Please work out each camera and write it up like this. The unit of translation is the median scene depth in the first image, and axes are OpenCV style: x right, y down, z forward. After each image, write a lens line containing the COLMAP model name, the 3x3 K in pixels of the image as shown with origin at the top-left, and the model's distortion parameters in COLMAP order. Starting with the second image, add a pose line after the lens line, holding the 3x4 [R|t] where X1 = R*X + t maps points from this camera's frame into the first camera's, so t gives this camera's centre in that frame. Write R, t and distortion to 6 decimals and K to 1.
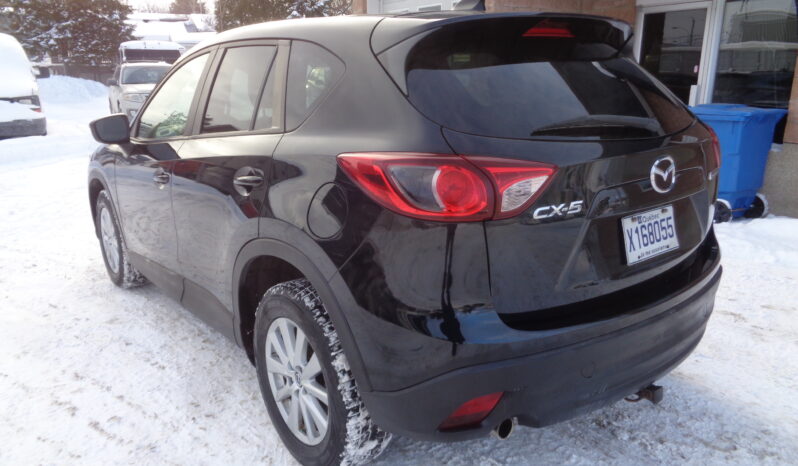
lens RADIAL K [[599.3, 0, 399.0], [0, 599.3, 233.0], [0, 0, 1]] dist [0.013462, -0.005021]
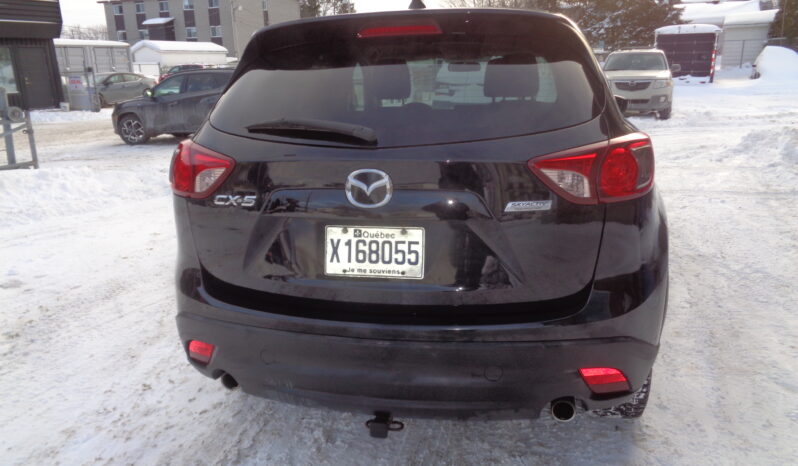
lens RADIAL K [[599.3, 0, 399.0], [0, 599.3, 233.0], [0, 0, 1]] dist [0.013462, -0.005021]
pose [[0.630586, 0.198683, -0.750258, 1.133253], [-0.179783, 0.977779, 0.107829, -0.133524], [0.755010, 0.066888, 0.652293, 0.438411]]
